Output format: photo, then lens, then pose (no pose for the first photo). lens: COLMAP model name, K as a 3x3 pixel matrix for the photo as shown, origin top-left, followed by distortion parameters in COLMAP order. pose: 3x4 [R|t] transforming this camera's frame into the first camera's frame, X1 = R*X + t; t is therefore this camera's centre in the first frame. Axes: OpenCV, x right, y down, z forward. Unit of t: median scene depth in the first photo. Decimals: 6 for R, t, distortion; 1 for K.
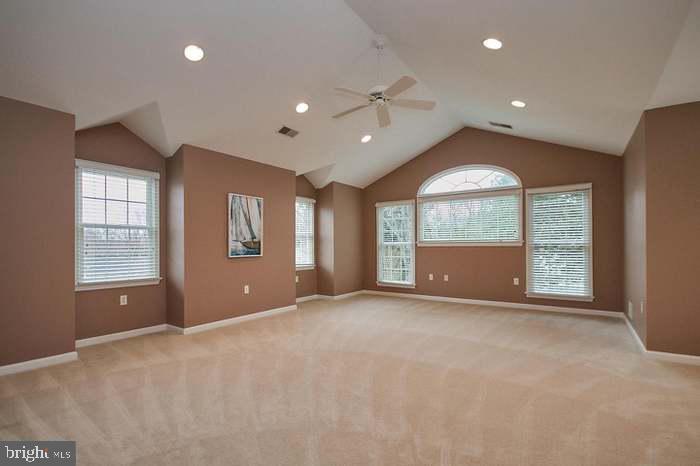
lens RADIAL K [[319.3, 0, 347.8], [0, 319.3, 236.7], [0, 0, 1]] dist [0.000516, 0.000028]
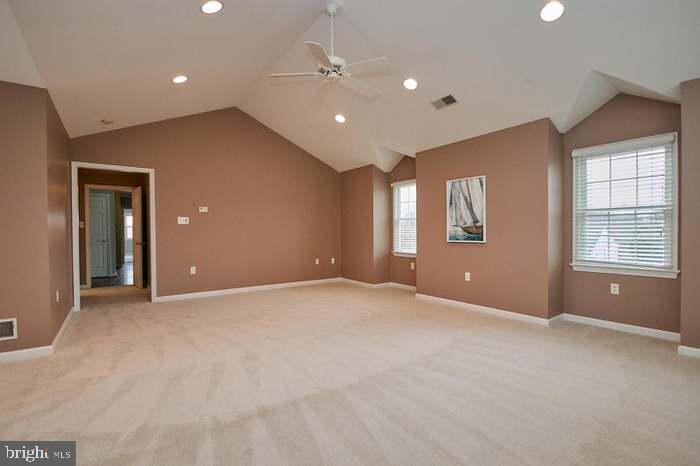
lens RADIAL K [[319.3, 0, 347.8], [0, 319.3, 236.7], [0, 0, 1]] dist [0.000516, 0.000028]
pose [[-0.309935, 0.020309, -0.950541, 0.698172], [0.031255, 0.999449, 0.011163, 0.024525], [0.950244, -0.026249, -0.310399, 0.959096]]
